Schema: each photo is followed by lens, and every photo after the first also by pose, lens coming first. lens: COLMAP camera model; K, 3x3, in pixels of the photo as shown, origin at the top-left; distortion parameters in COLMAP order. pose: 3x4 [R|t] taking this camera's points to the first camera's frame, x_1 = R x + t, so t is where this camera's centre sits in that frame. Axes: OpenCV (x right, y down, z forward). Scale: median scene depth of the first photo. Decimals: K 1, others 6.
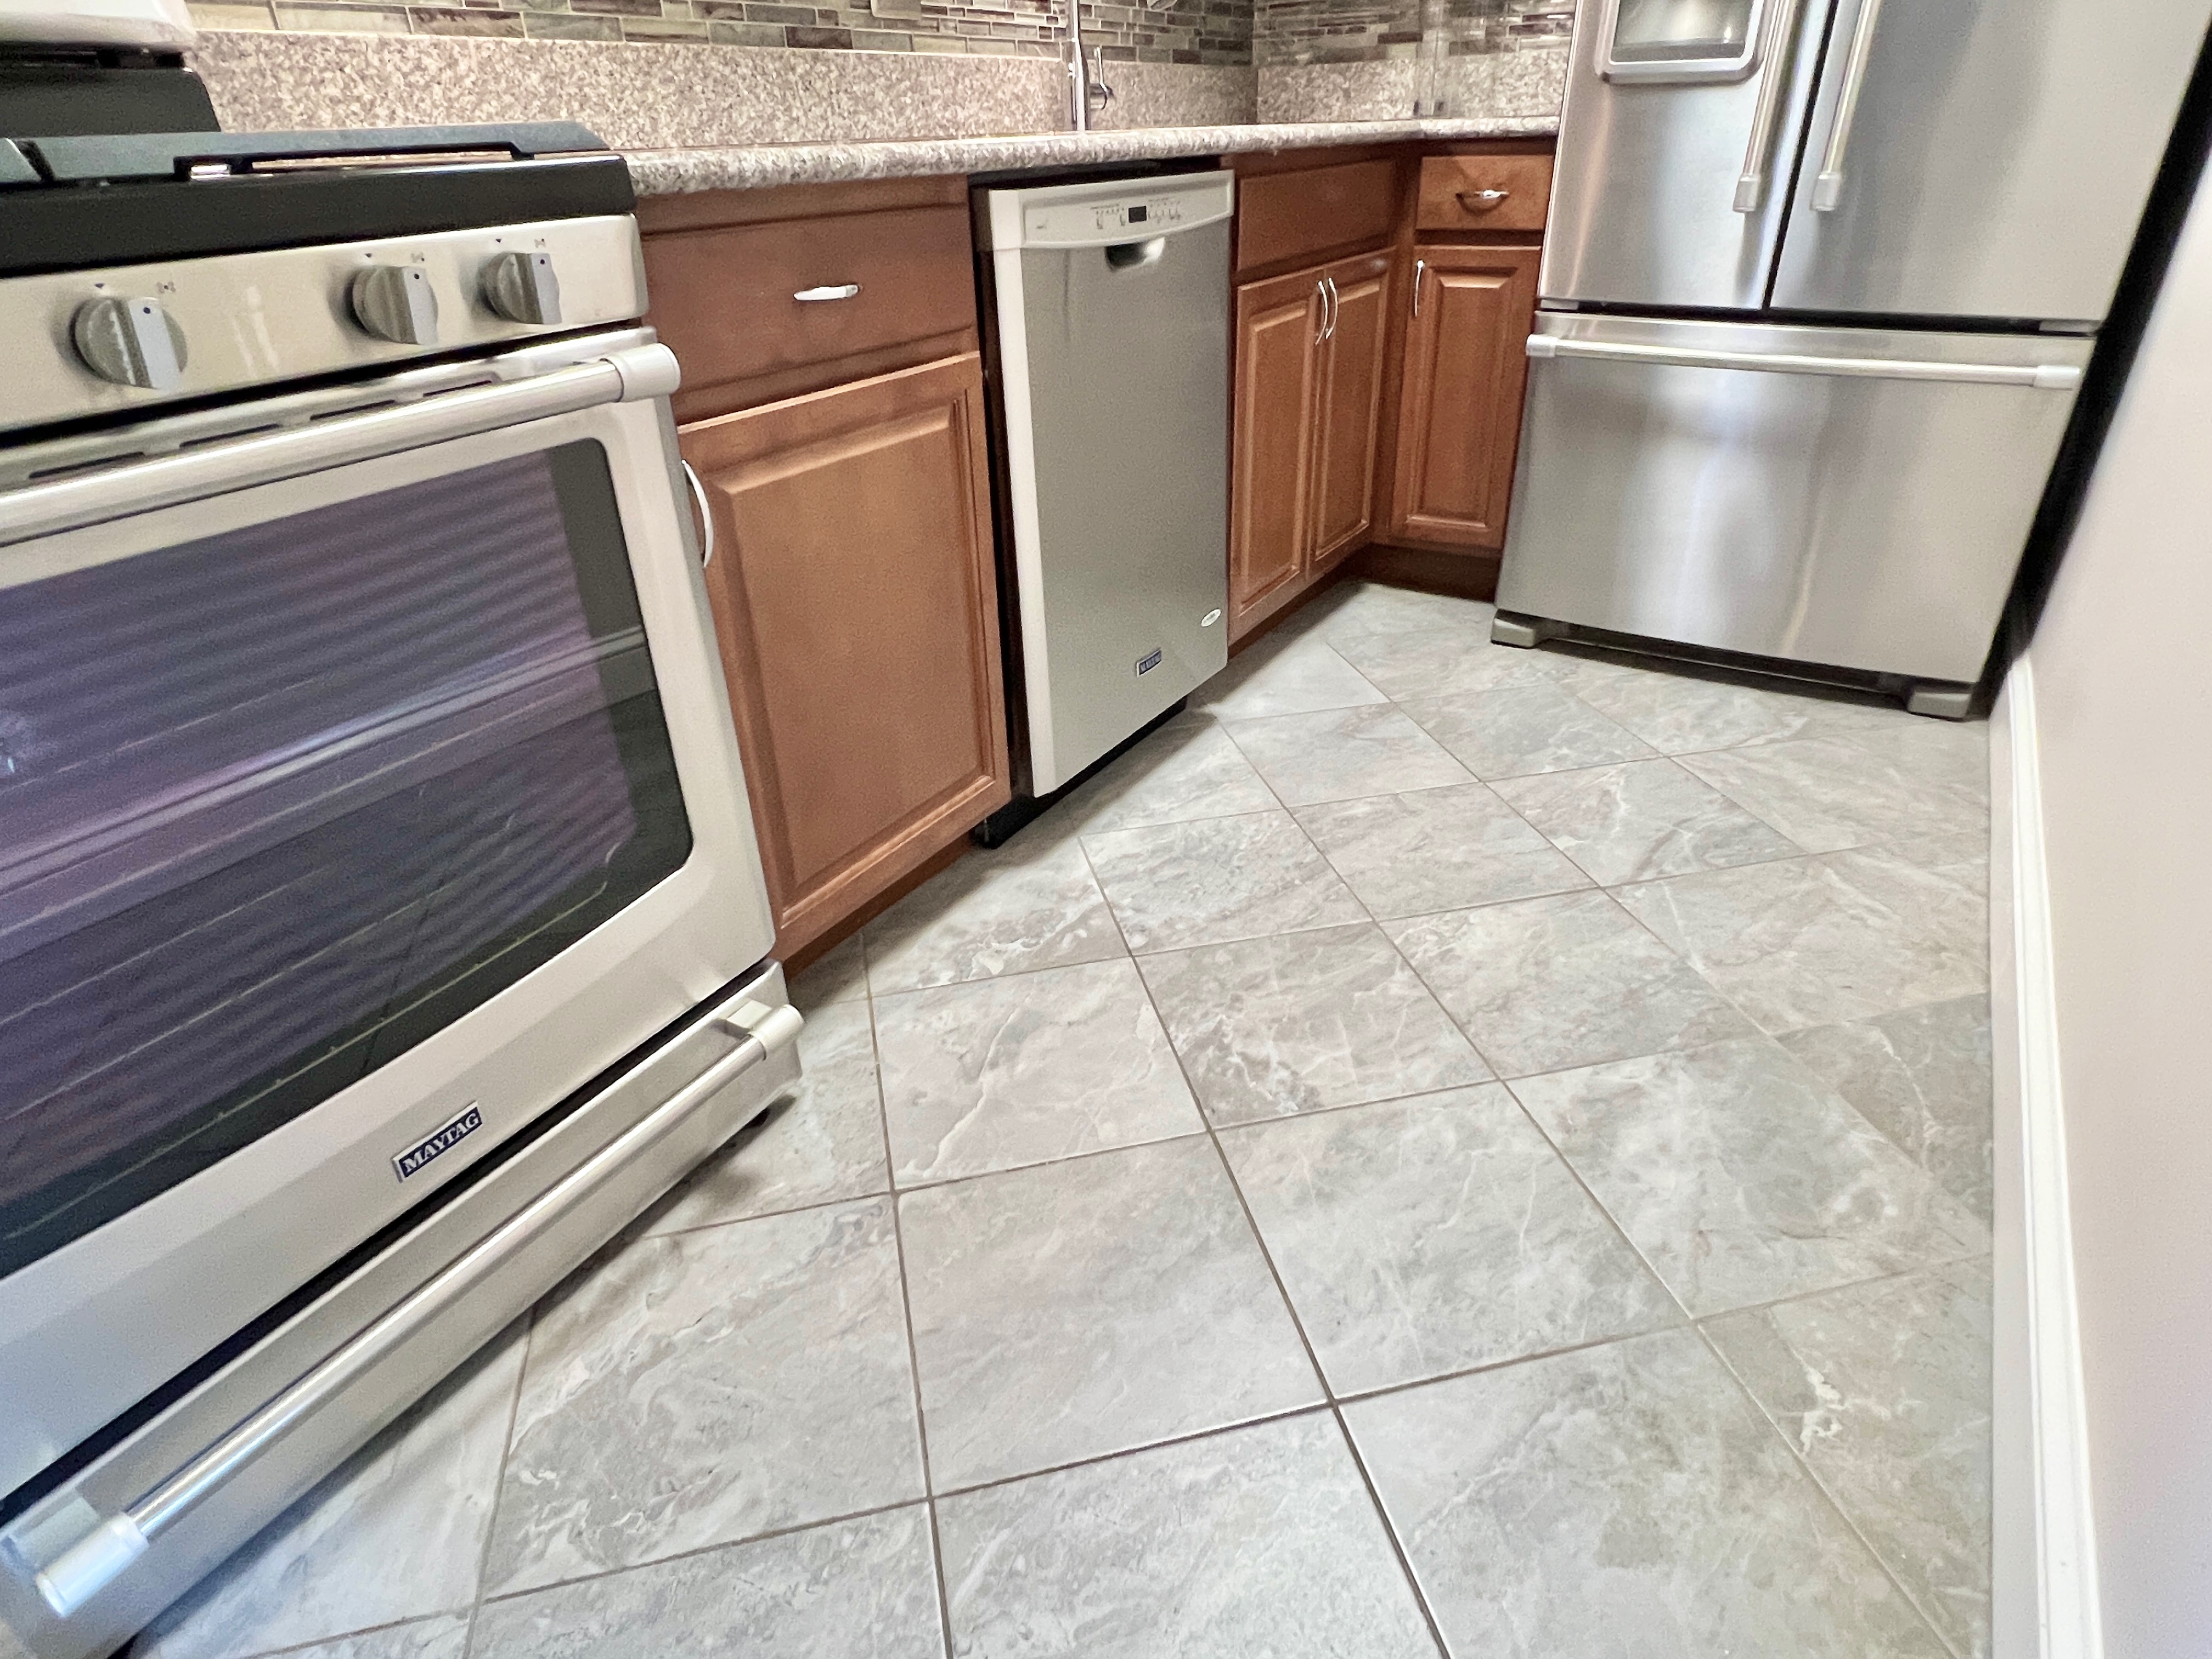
lens RADIAL K [[1249.2, 0, 1111.6], [0, 1249.2, 824.8], [0, 0, 1]] dist [-0.002377, -0.000314]
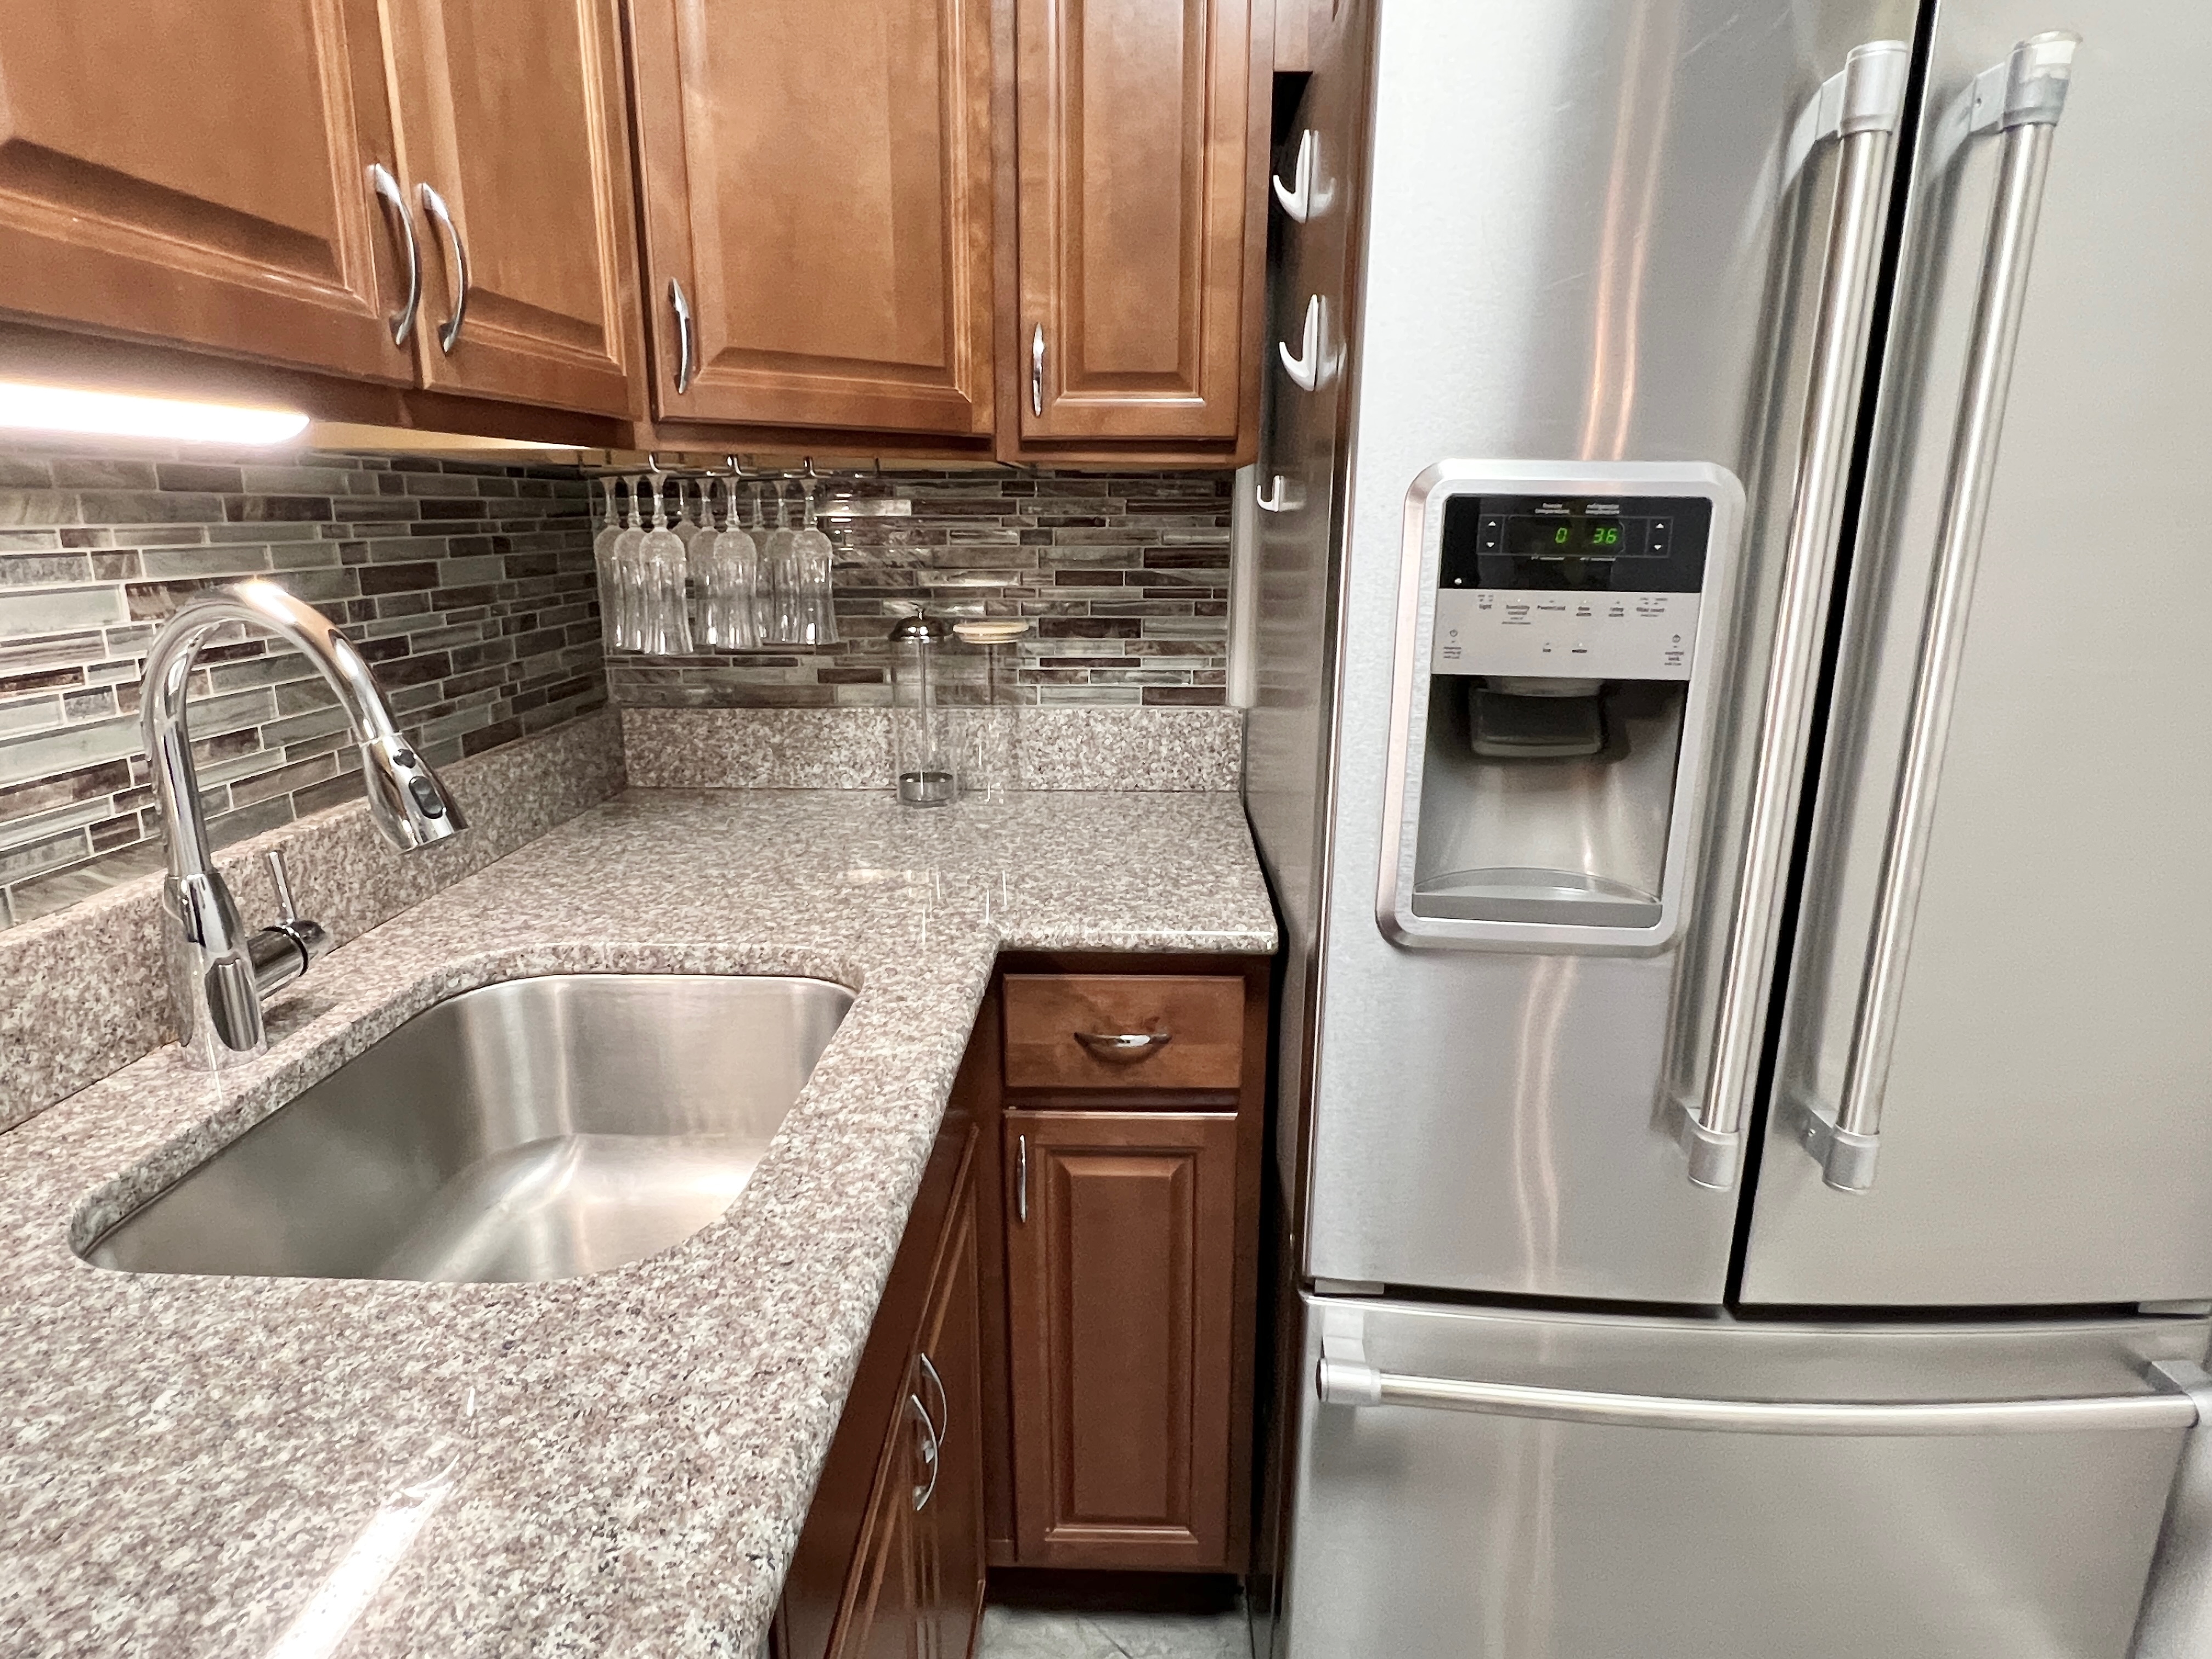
lens RADIAL K [[1249.2, 0, 1101.0], [0, 1249.2, 832.1], [0, 0, 1]] dist [-0.002377, -0.000314]
pose [[0.875580, -0.094465, 0.473746, 0.031030], [0.217754, 0.952588, -0.212507, -0.405982], [-0.431210, 0.289227, 0.854638, 0.434590]]
